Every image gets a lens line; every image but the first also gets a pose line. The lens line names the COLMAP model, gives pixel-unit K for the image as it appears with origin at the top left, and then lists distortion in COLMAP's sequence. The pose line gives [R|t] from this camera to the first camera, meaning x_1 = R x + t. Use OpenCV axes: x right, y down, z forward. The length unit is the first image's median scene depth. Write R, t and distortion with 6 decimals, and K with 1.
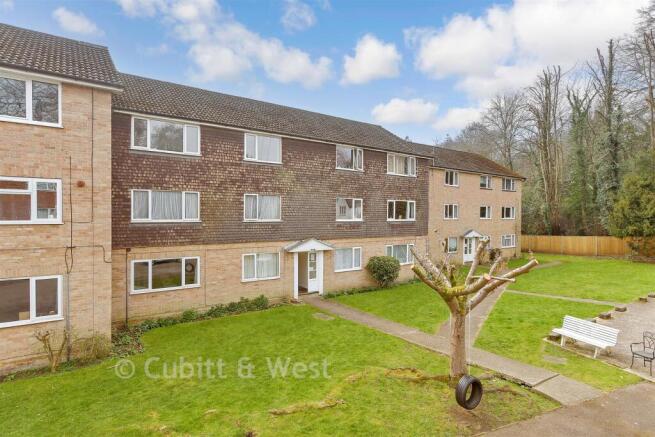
lens RADIAL K [[361.0, 0, 326.5], [0, 361.0, 219.0], [0, 0, 1]] dist [-0.005666, 0.000787]
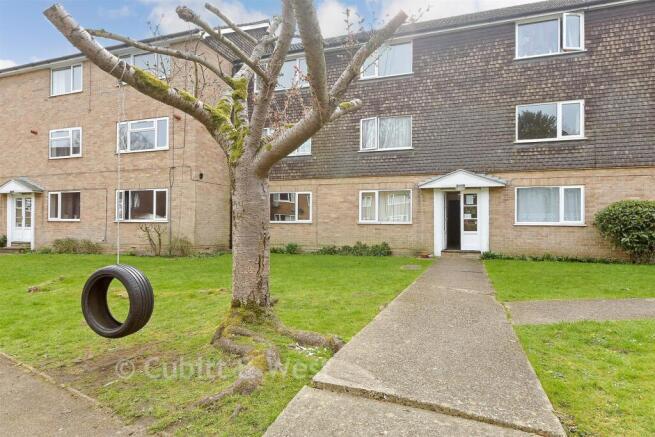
lens RADIAL K [[361.0, 0, 326.7], [0, 361.0, 220.0], [0, 0, 1]] dist [-0.005666, 0.000787]
pose [[0.573932, -0.015130, -0.818763, 0.395932], [-0.004410, 0.999758, -0.021566, 0.176014], [0.818891, 0.015988, 0.573726, 0.430628]]
